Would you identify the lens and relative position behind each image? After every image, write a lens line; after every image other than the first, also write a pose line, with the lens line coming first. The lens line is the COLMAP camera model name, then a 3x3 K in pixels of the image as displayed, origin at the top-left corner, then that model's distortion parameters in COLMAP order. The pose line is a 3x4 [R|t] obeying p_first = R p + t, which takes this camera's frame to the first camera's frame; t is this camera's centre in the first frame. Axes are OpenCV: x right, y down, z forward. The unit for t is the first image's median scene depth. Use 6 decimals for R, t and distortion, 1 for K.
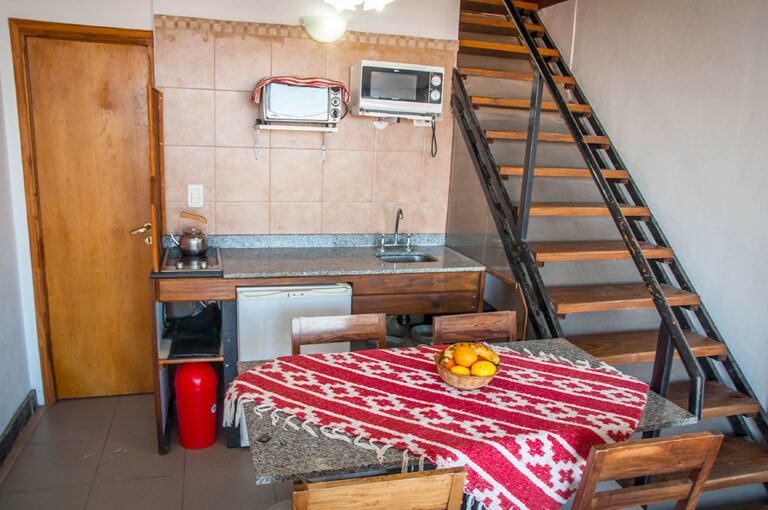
lens RADIAL K [[577.4, 0, 388.3], [0, 577.4, 258.3], [0, 0, 1]] dist [-0.092985, 0.067362]
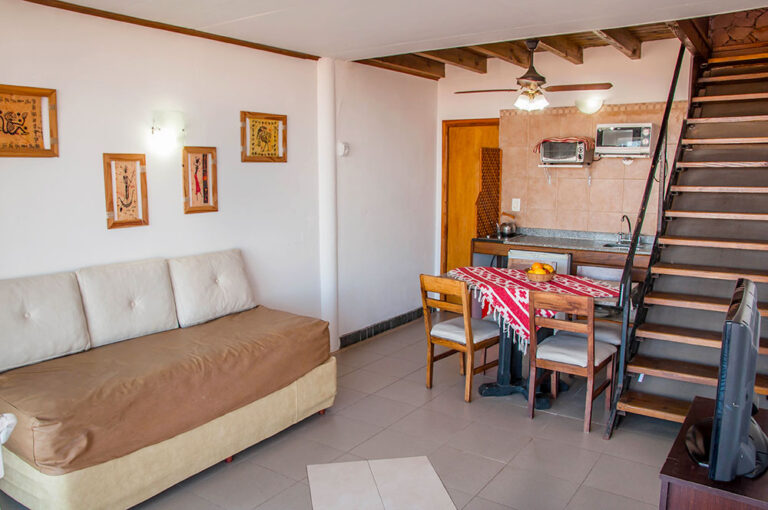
lens RADIAL K [[577.4, 0, 384.8], [0, 577.4, 254.0], [0, 0, 1]] dist [-0.092985, 0.067362]
pose [[0.639680, 0.070761, -0.765377, 0.831792], [-0.132867, 0.990943, -0.019431, 0.140465], [0.757071, 0.114123, 0.643288, -0.484210]]
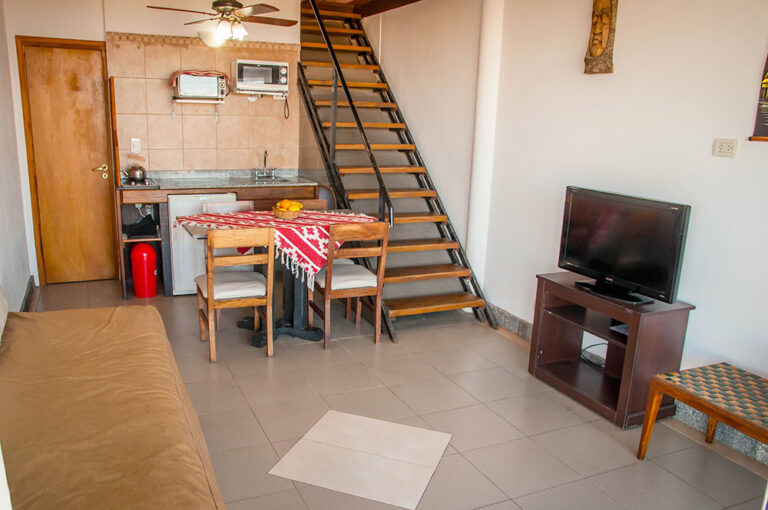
lens RADIAL K [[577.4, 0, 356.7], [0, 577.4, 263.1], [0, 0, 1]] dist [-0.092985, 0.067362]
pose [[0.992783, -0.042872, 0.111995, 0.085137], [0.038060, 0.998272, 0.044761, 0.177185], [-0.113721, -0.040175, 0.992700, -0.681623]]
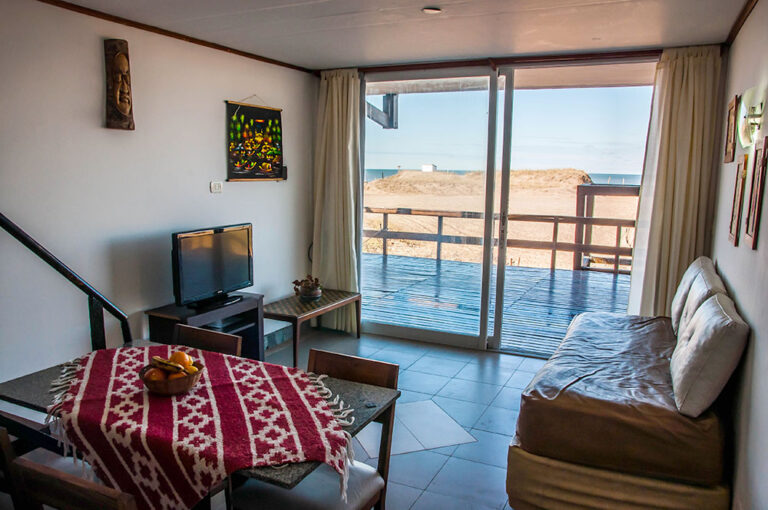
lens RADIAL K [[577.4, 0, 378.2], [0, 577.4, 258.0], [0, 0, 1]] dist [-0.092985, 0.067362]
pose [[-0.733398, -0.152603, 0.662450, -0.464573], [0.099740, 0.939777, 0.326910, -0.184181], [-0.672443, 0.305828, -0.674010, 0.793171]]
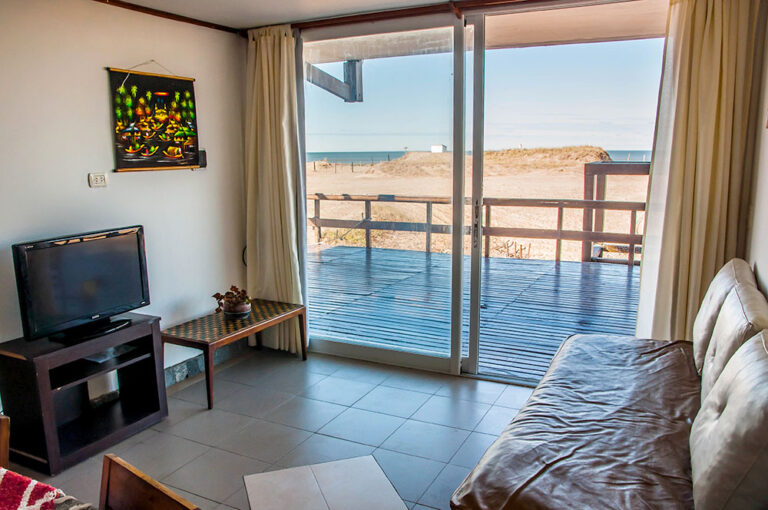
lens RADIAL K [[577.4, 0, 391.5], [0, 577.4, 254.7], [0, 0, 1]] dist [-0.092985, 0.067362]
pose [[-0.725088, -0.152680, 0.671518, -0.418020], [0.126225, 0.929128, 0.347546, -0.142720], [-0.676990, 0.336764, -0.654427, 0.617855]]
